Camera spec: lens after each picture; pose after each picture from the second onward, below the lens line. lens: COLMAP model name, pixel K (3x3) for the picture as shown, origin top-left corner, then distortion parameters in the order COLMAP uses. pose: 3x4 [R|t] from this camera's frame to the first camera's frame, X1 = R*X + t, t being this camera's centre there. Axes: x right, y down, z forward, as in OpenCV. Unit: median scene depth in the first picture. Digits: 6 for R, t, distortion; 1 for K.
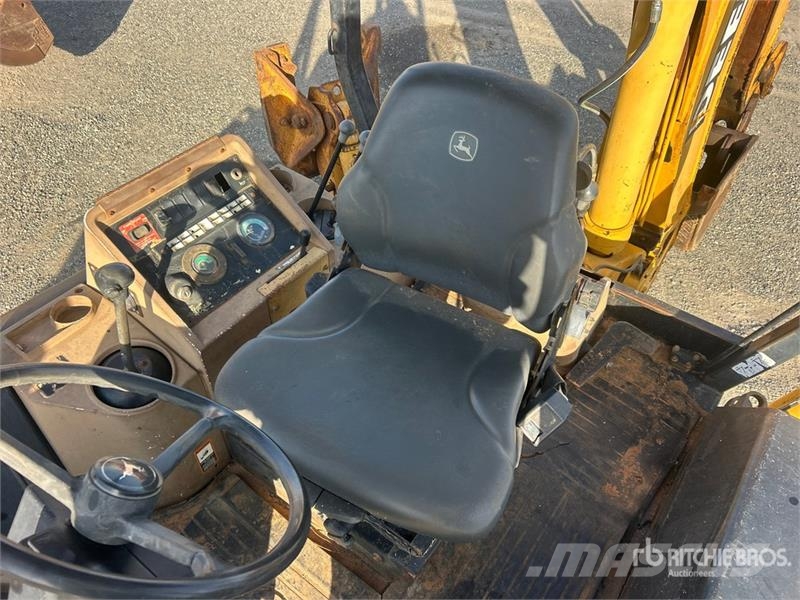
lens RADIAL K [[600.4, 0, 406.4], [0, 600.4, 297.2], [0, 0, 1]] dist [0.048719, -0.060339]
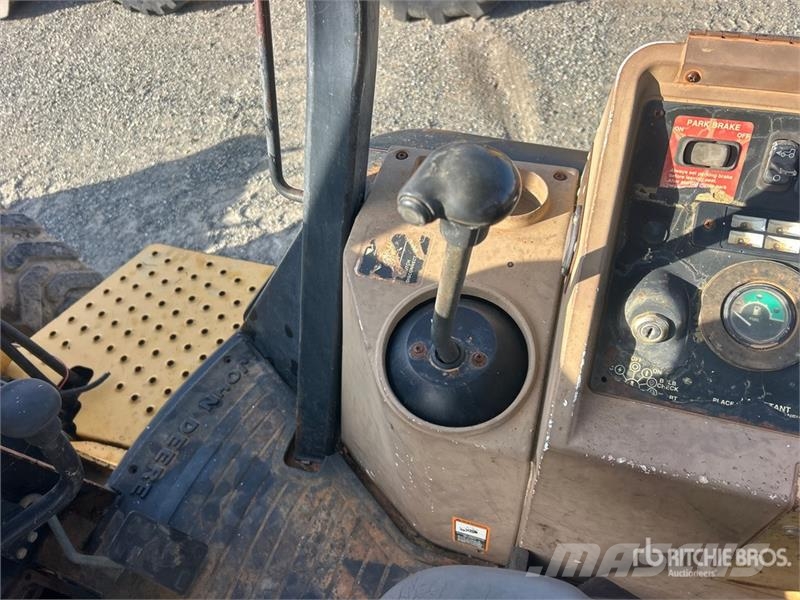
lens RADIAL K [[600.4, 0, 406.4], [0, 600.4, 297.2], [0, 0, 1]] dist [0.048719, -0.060339]
pose [[0.313941, 0.717239, -0.622100, -0.176340], [-0.614153, 0.653093, 0.443042, -0.099156], [0.724056, 0.242975, 0.645527, 0.601058]]
